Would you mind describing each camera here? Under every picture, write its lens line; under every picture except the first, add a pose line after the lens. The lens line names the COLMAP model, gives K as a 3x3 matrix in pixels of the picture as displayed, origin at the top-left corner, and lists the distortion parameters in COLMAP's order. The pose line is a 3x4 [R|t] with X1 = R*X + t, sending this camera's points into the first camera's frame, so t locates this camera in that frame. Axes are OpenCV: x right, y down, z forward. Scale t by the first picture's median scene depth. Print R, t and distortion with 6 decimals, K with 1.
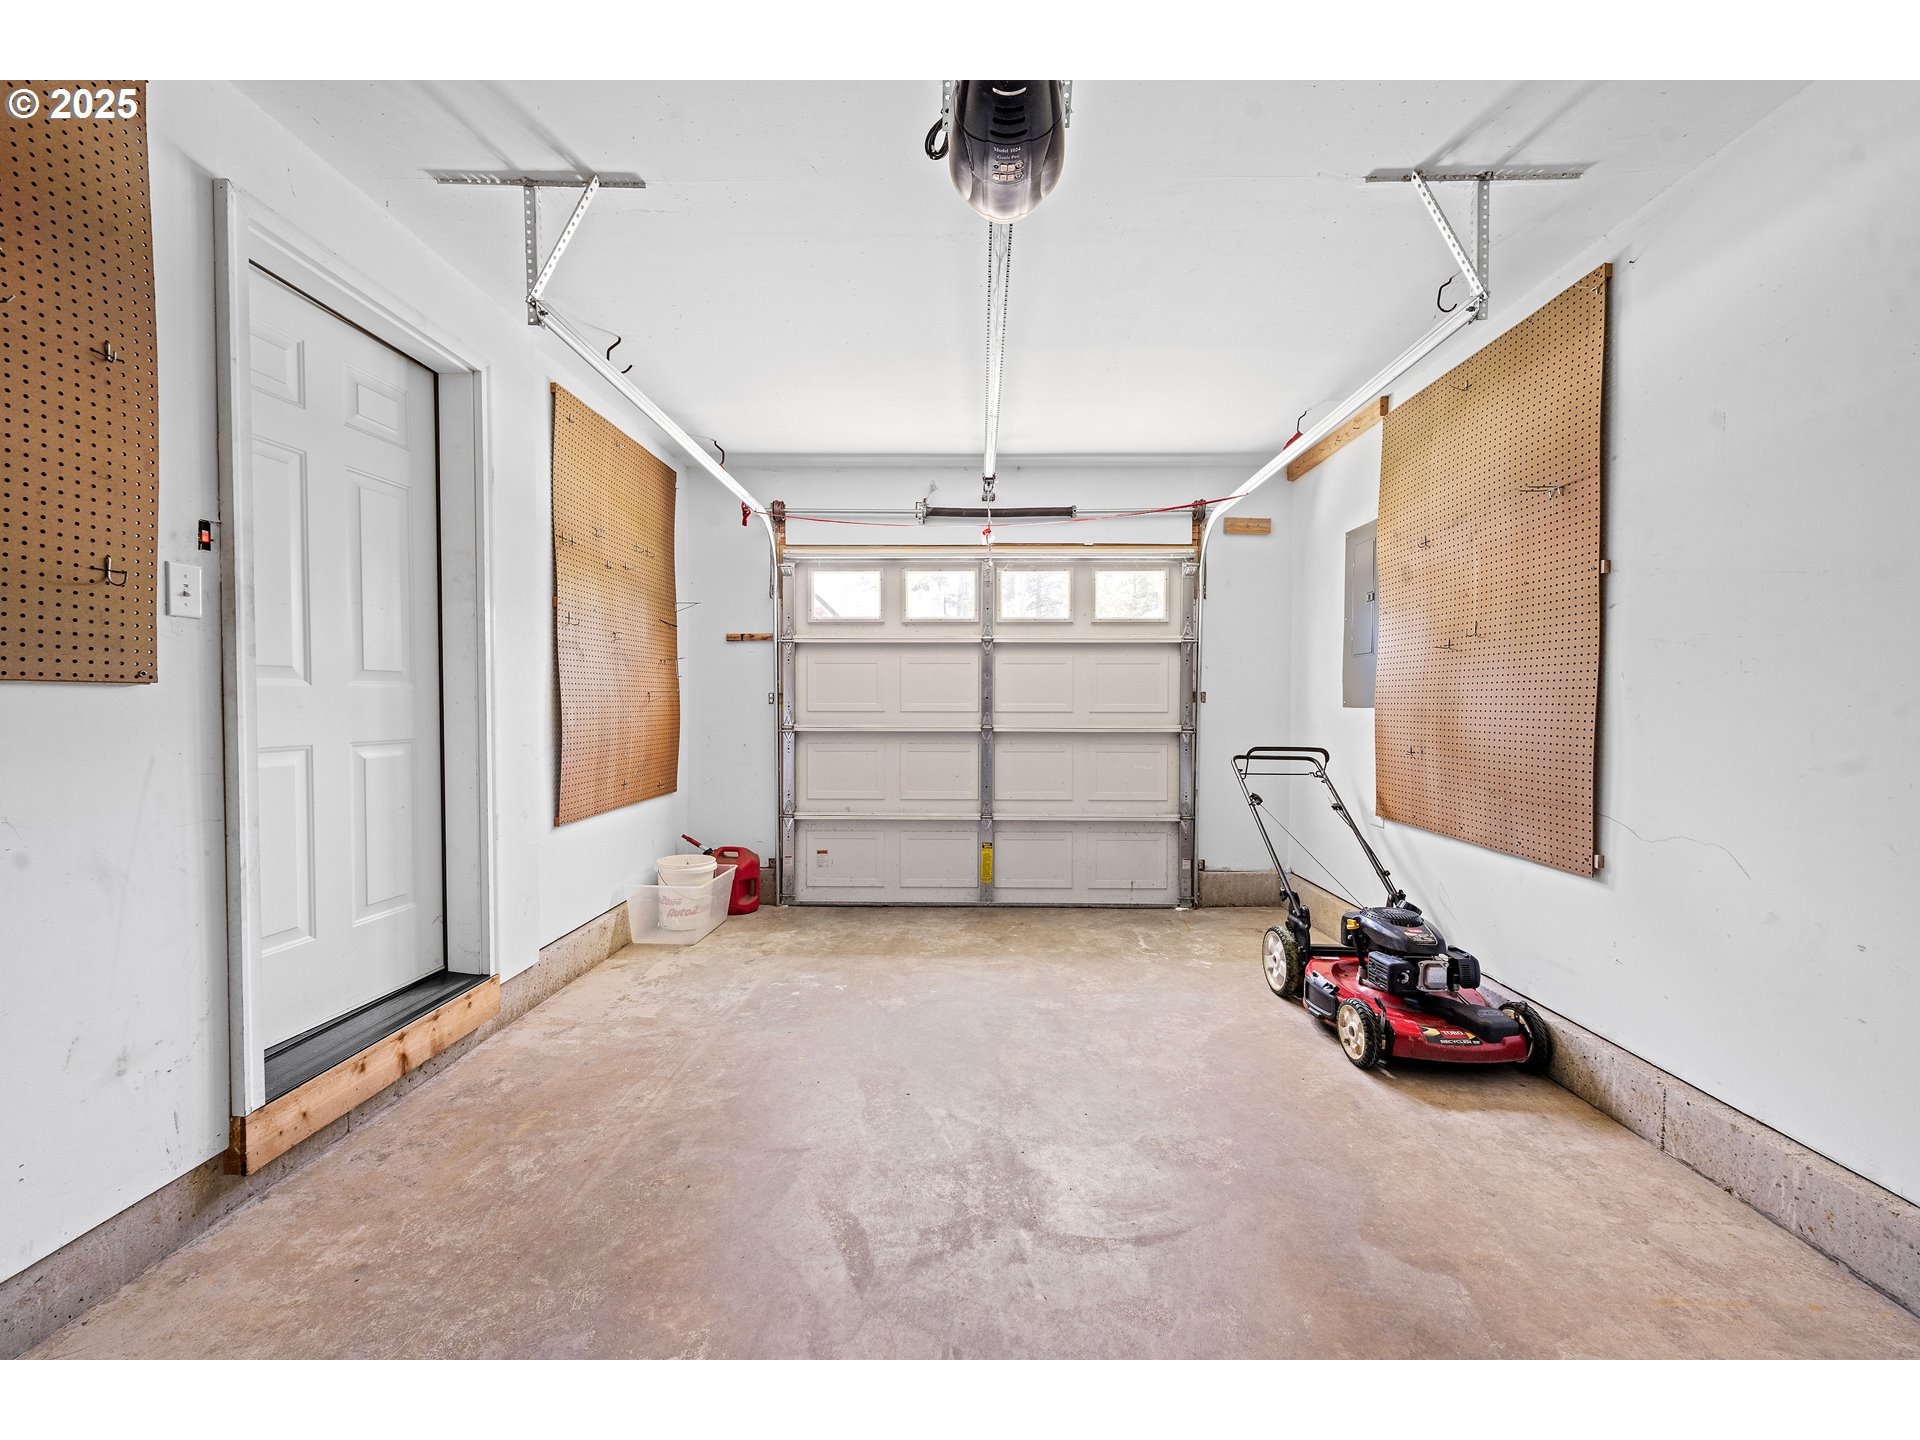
lens RADIAL K [[753.8, 0, 964.5], [0, 753.8, 718.0], [0, 0, 1]] dist [0.000137, -0.000270]
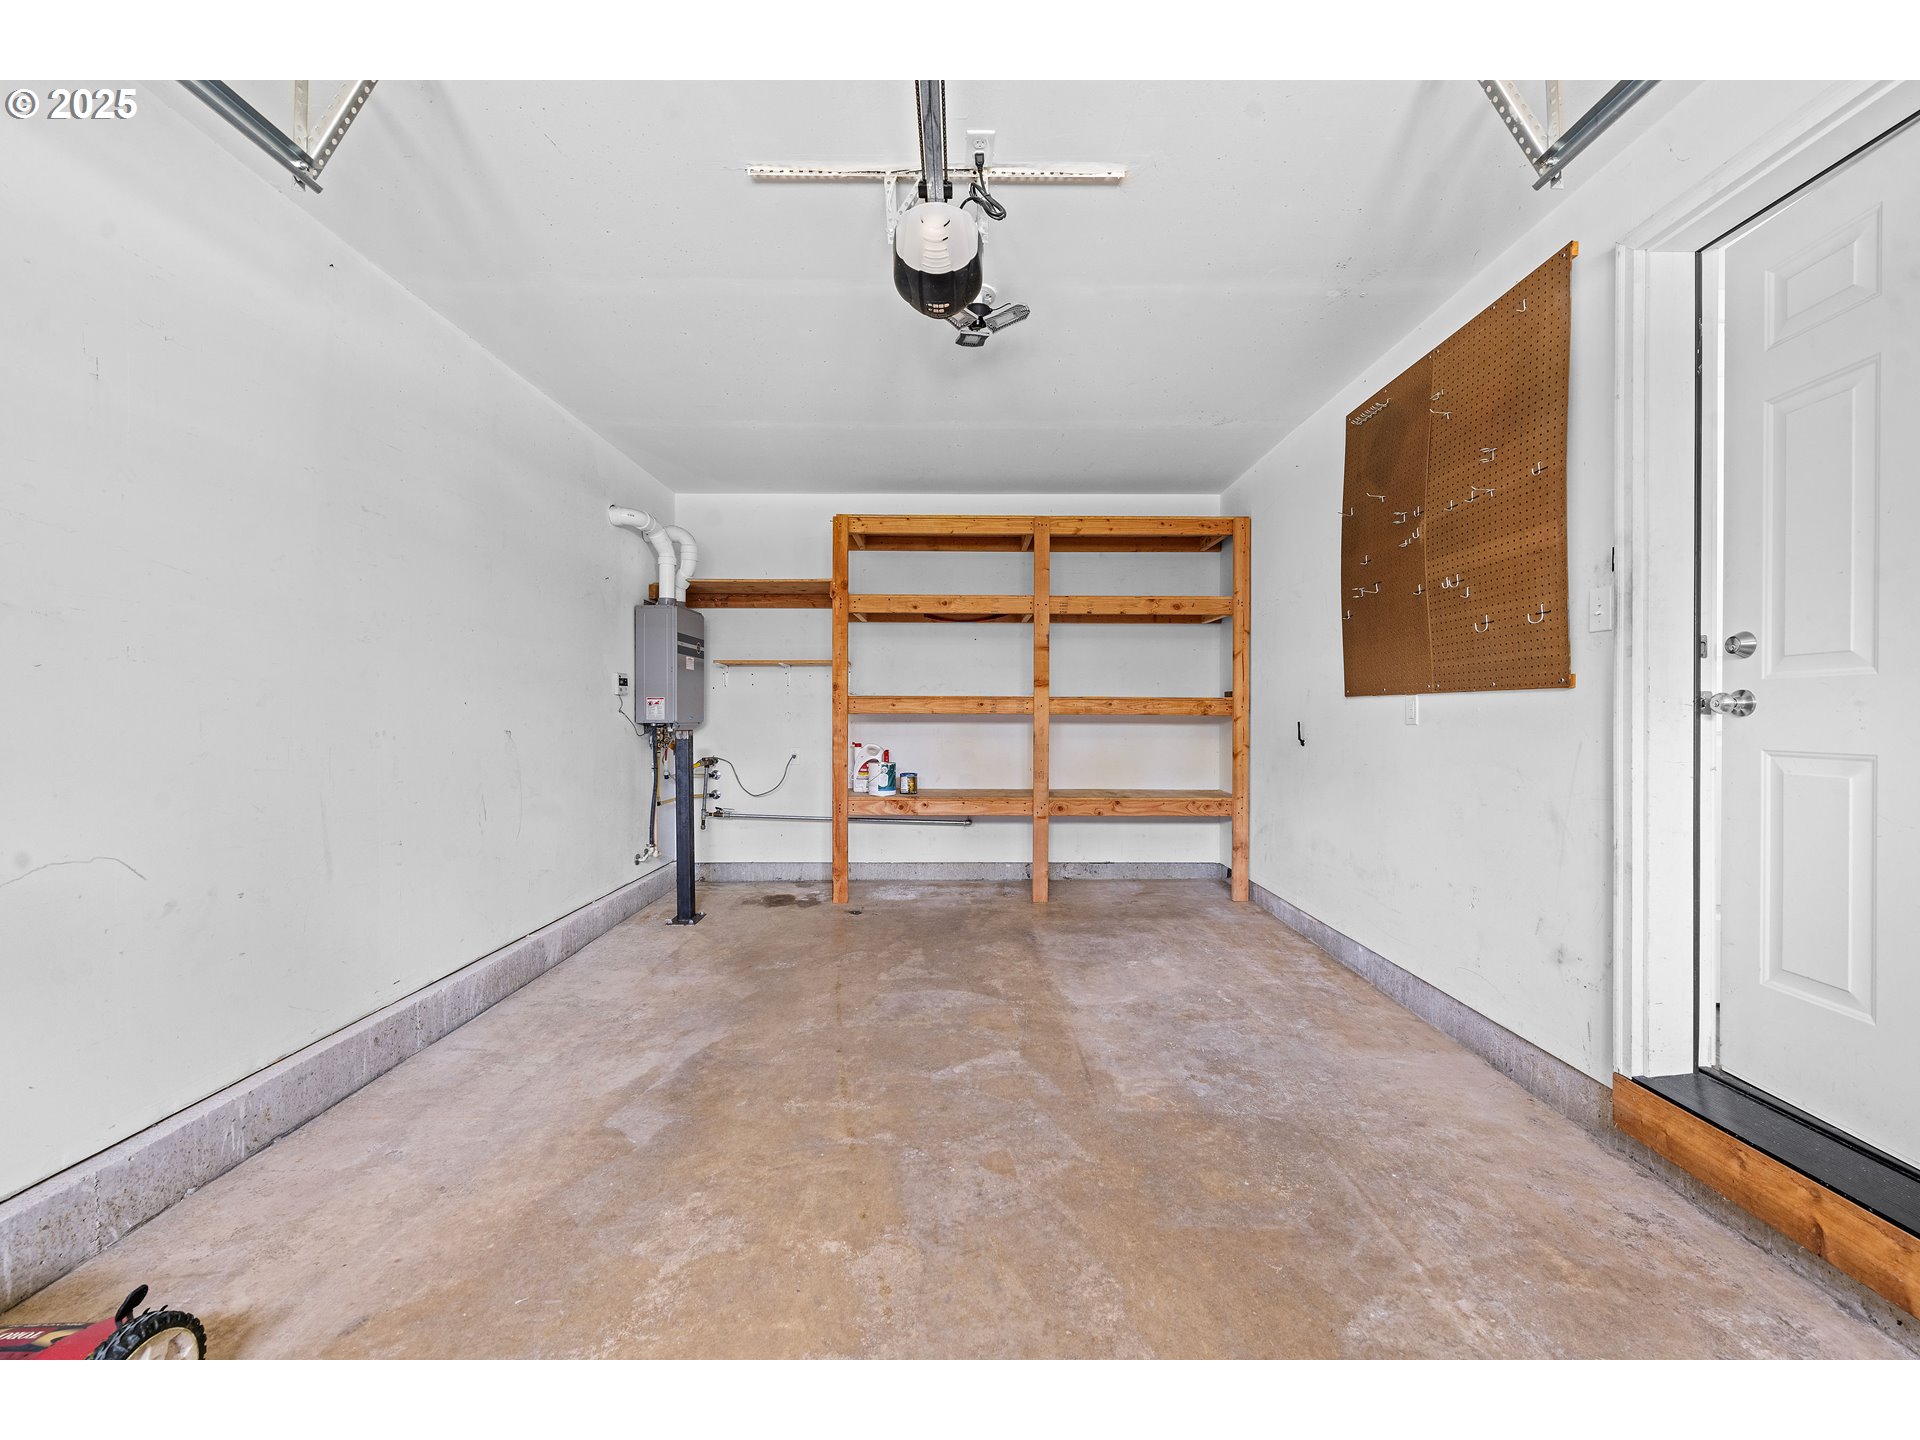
lens RADIAL K [[753.8, 0, 964.5], [0, 753.8, 718.0], [0, 0, 1]] dist [0.000137, -0.000270]
pose [[-0.999817, -0.003013, -0.018874, 0.030125], [-0.003476, 0.999692, 0.024559, -0.018110], [0.018795, 0.024620, -0.999520, 2.150956]]
